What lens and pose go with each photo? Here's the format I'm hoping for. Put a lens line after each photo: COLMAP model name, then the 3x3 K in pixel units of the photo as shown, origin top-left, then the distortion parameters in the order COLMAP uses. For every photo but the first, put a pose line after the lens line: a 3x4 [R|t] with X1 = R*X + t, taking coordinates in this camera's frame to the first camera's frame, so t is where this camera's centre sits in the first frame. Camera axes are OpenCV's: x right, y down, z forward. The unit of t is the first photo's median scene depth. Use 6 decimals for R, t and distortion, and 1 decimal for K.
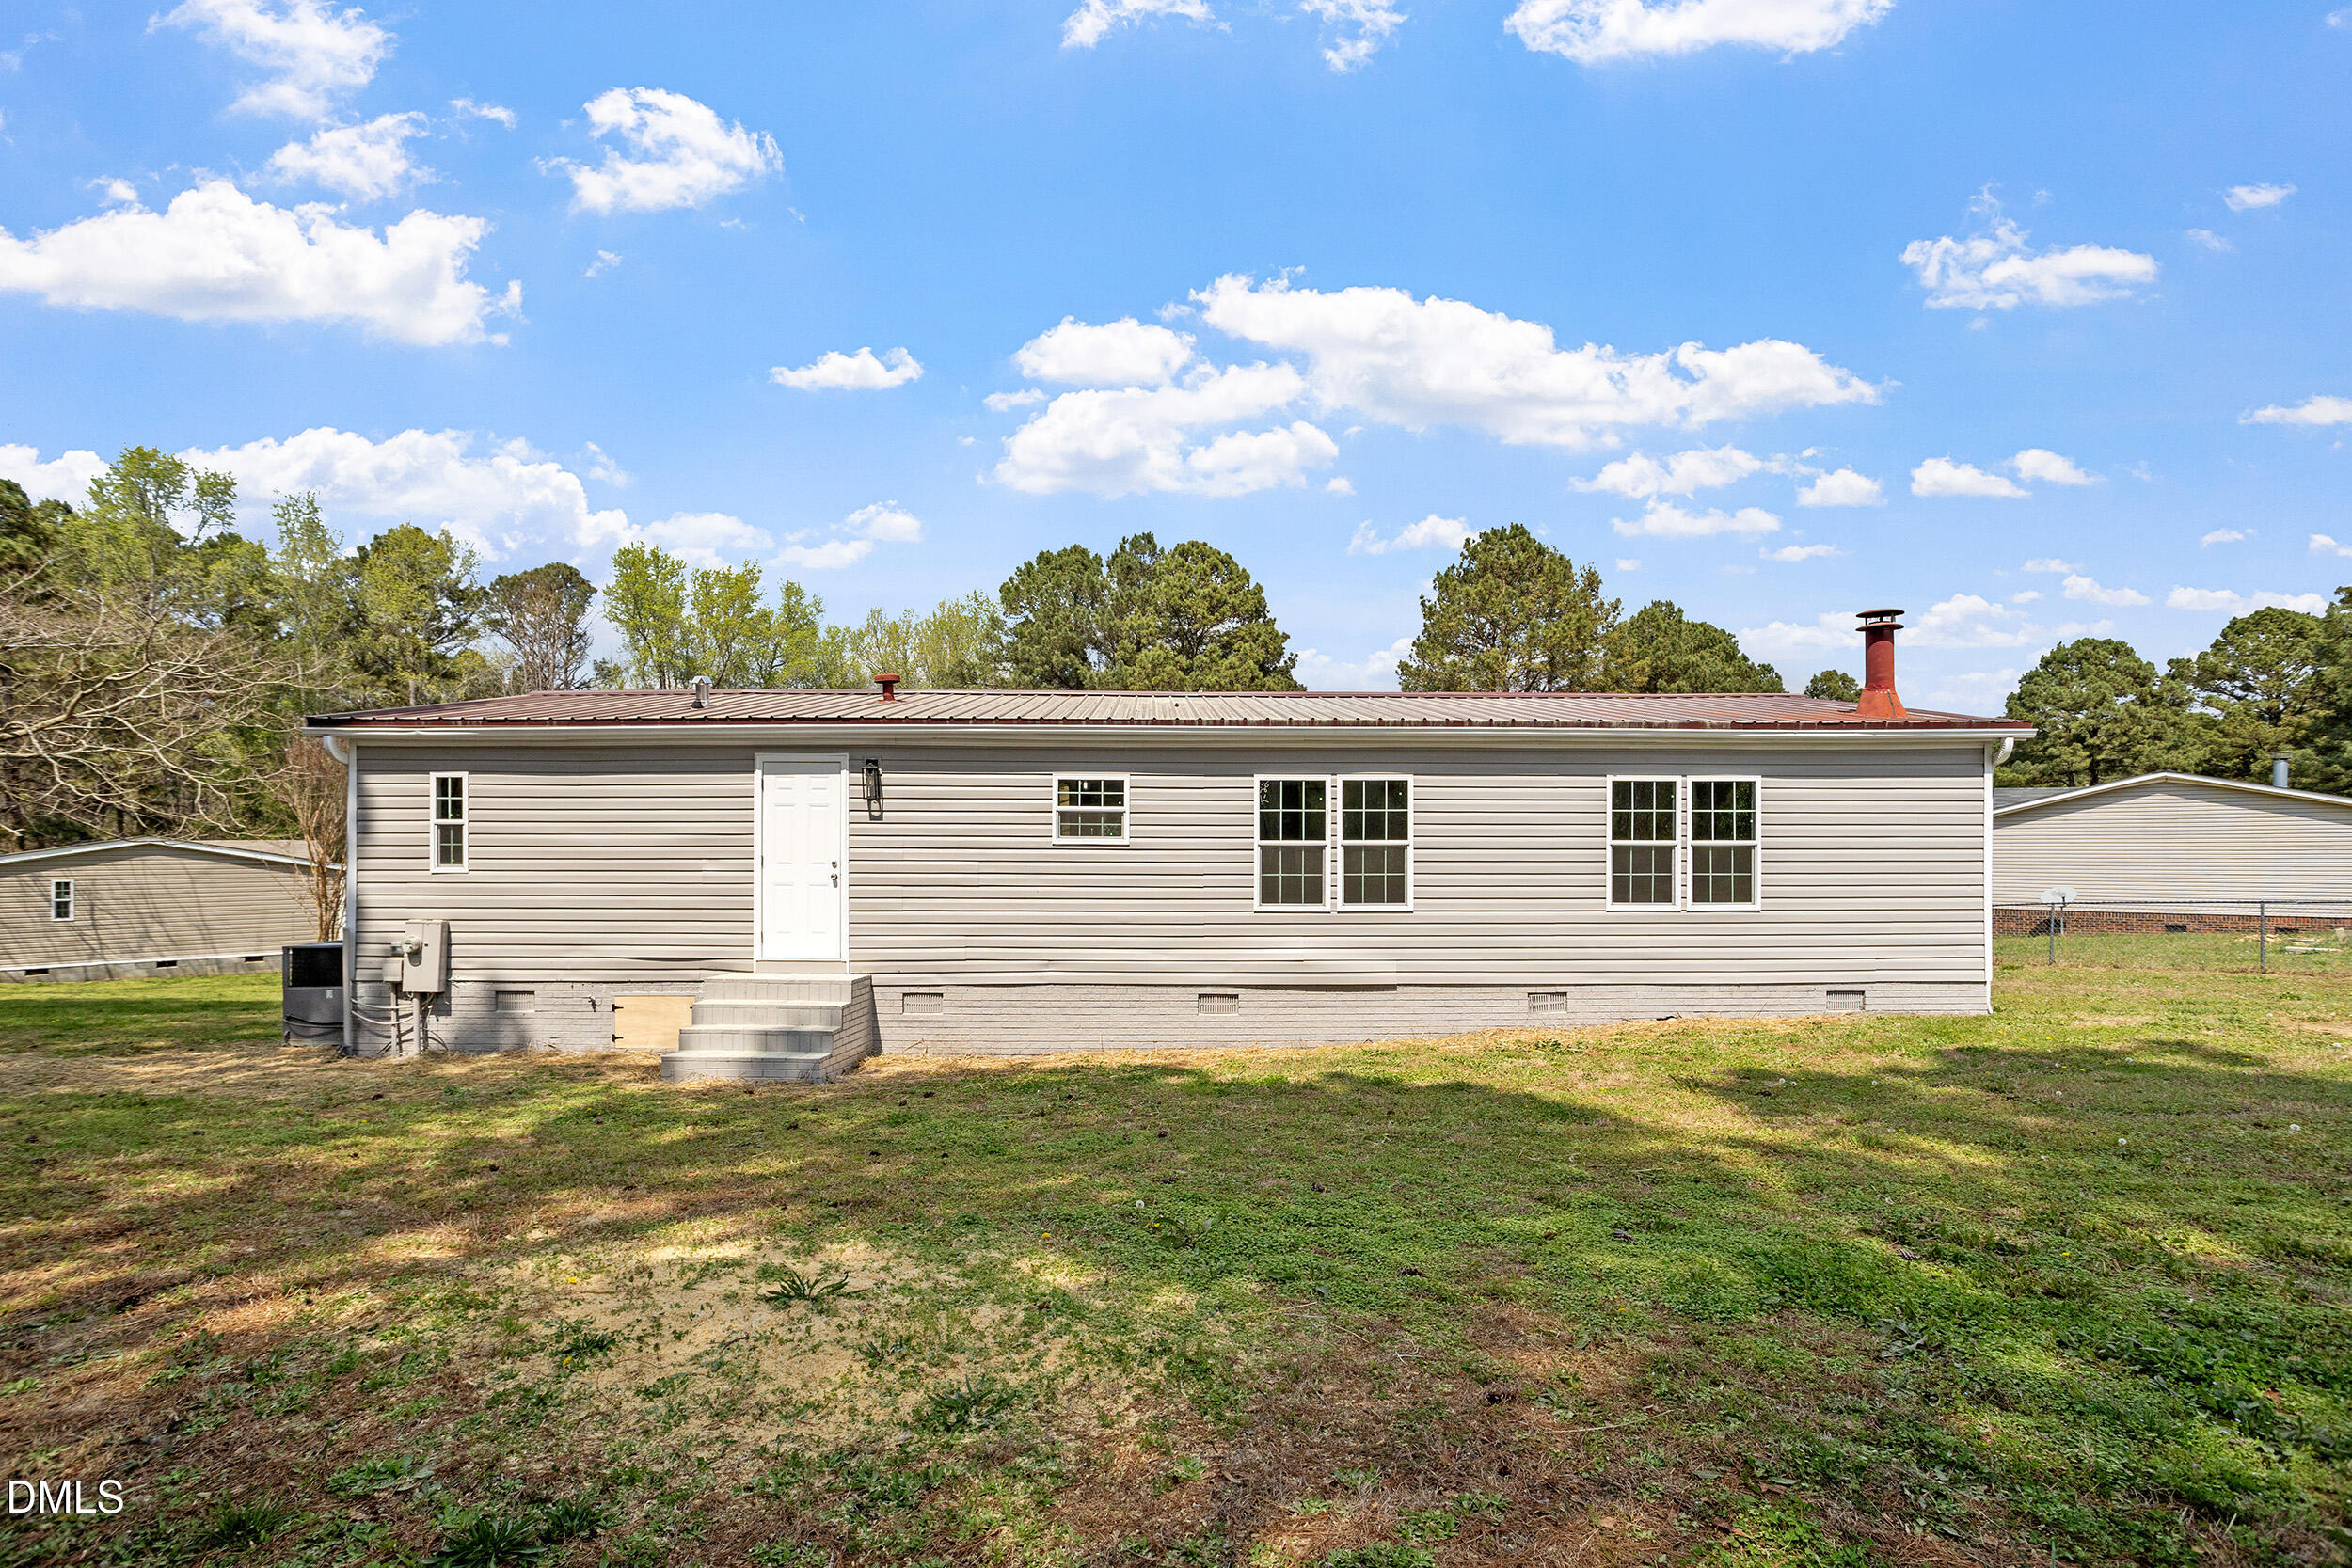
lens RADIAL K [[1112.7, 0, 1176.0], [0, 1112.7, 784.0], [0, 0, 1]] dist [-0.061022, 0.055121]
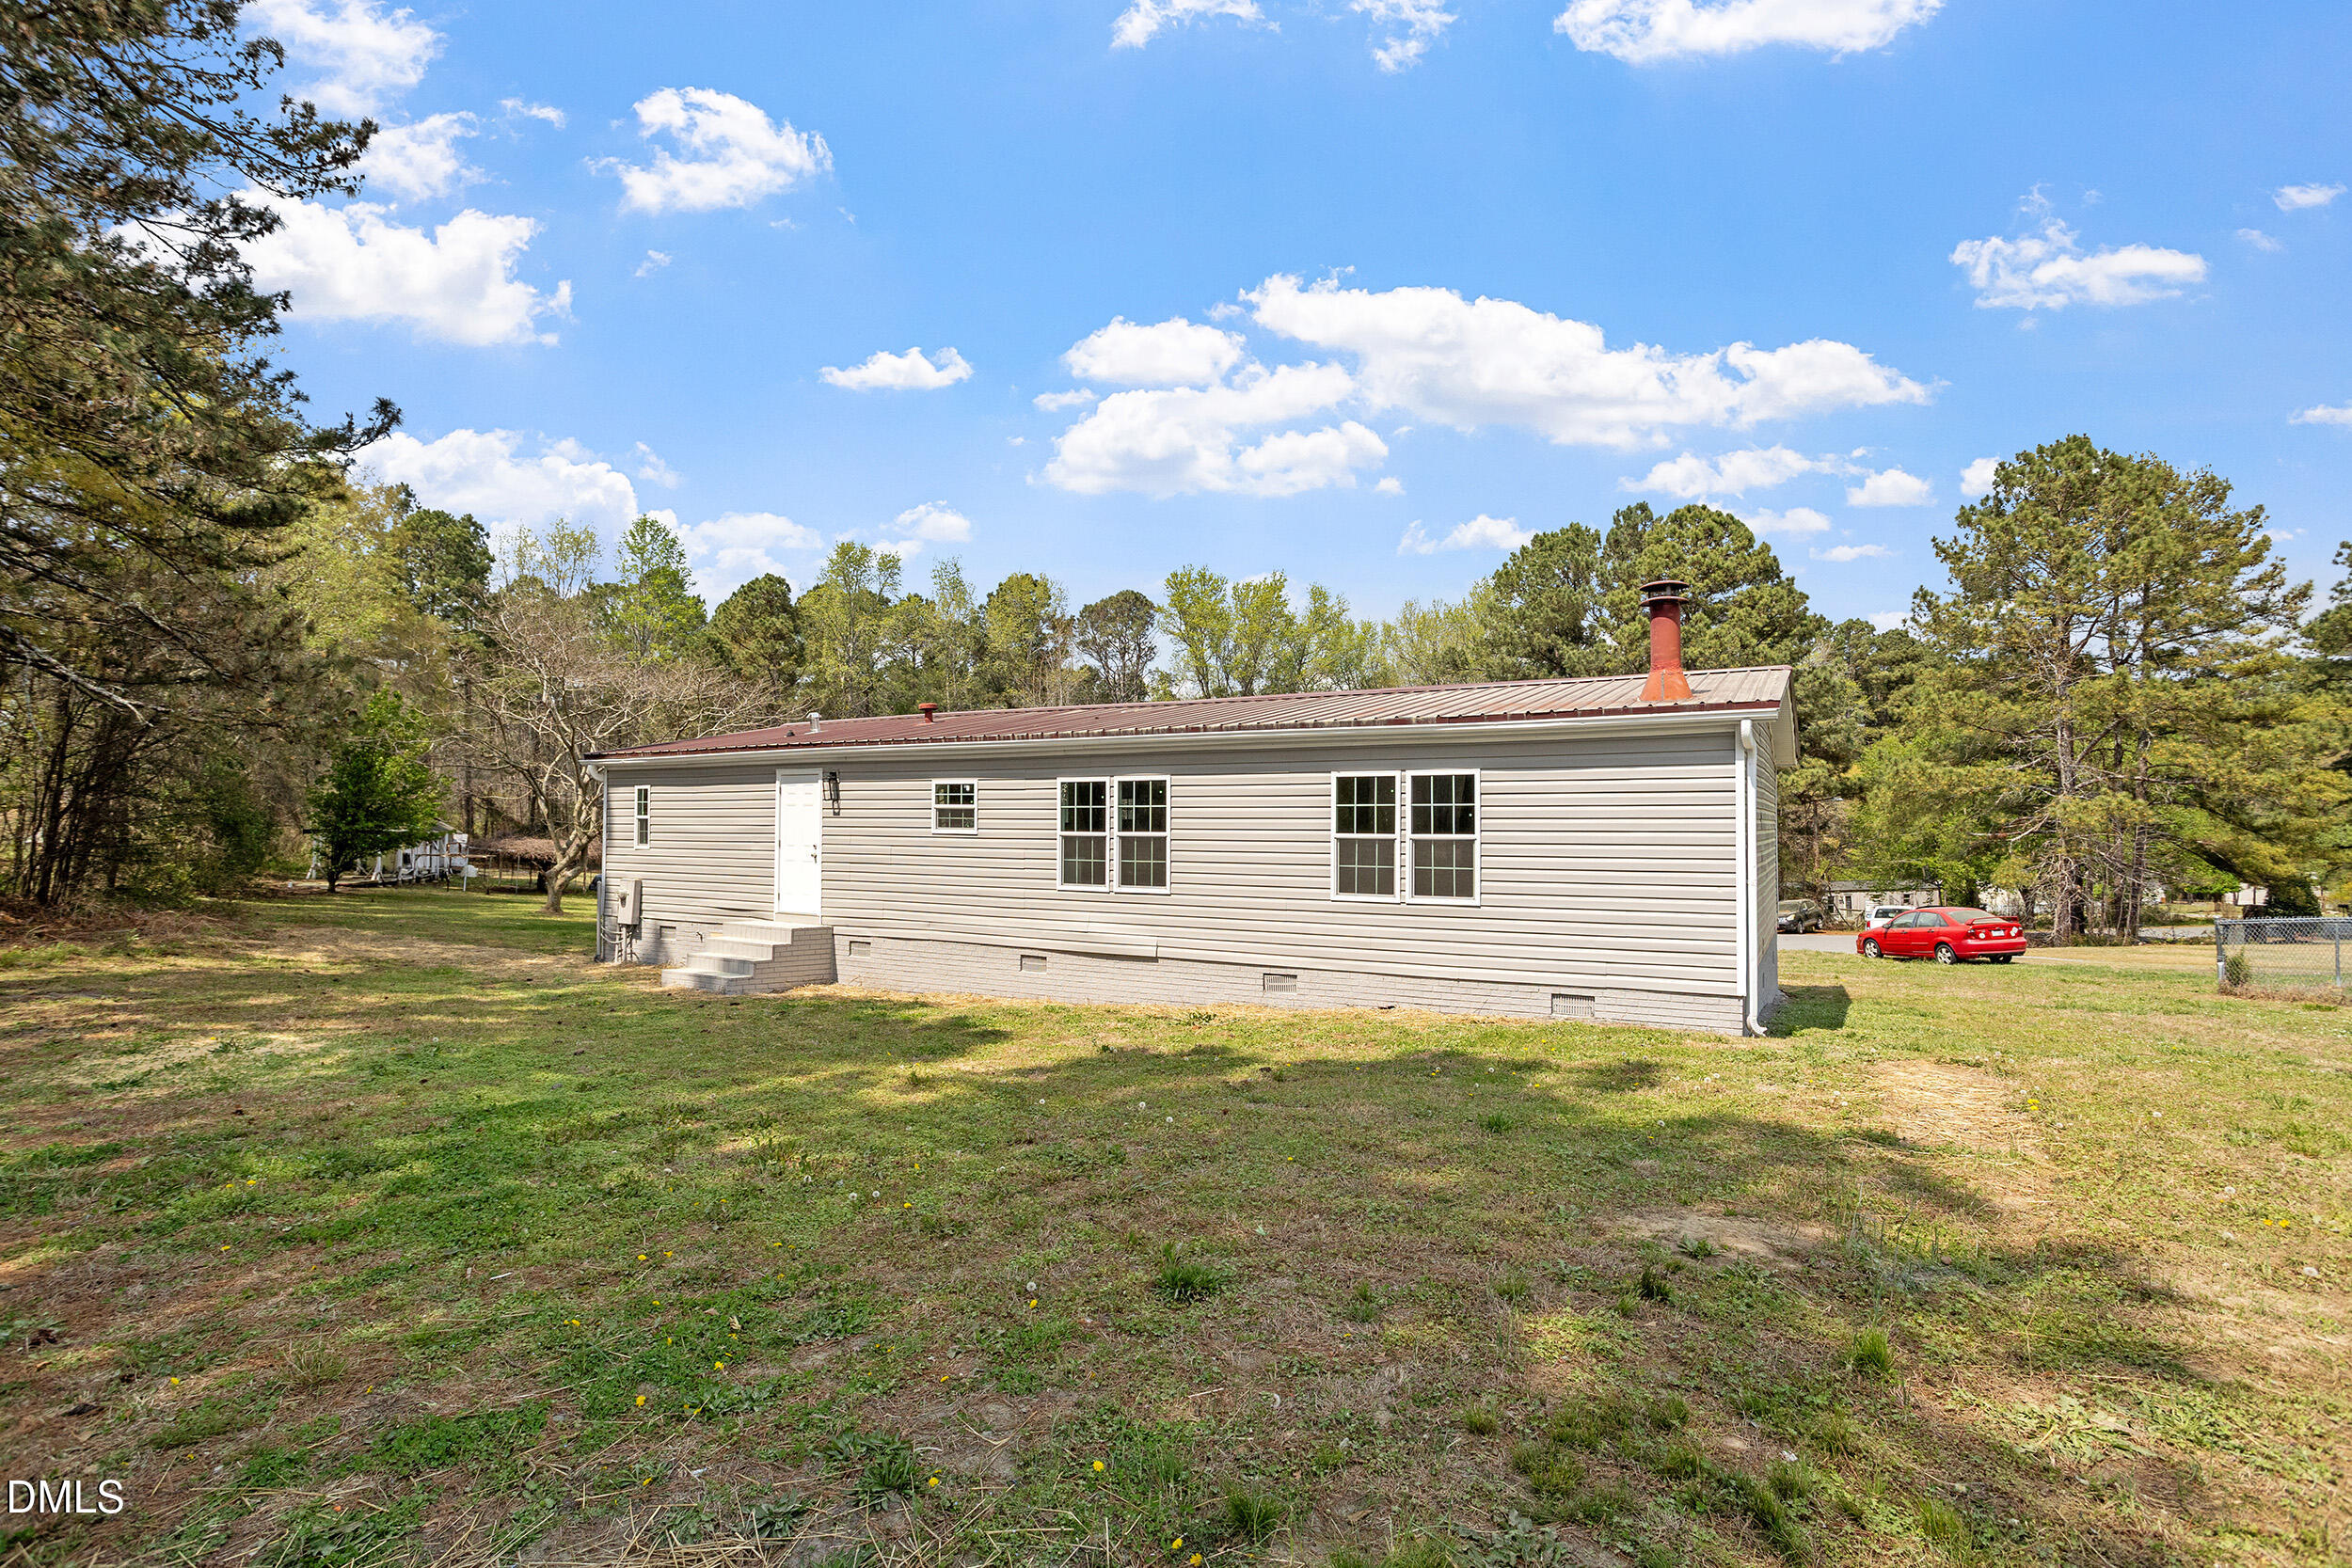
lens RADIAL K [[1151.1, 0, 1168.6], [0, 1151.1, 750.9], [0, 0, 1]] dist [-0.046798, 0.030669]
pose [[0.857219, -0.030739, -0.514033, 0.828604], [0.018948, 0.999424, -0.028167, -0.000039], [0.514603, 0.014406, 0.857308, -0.024365]]
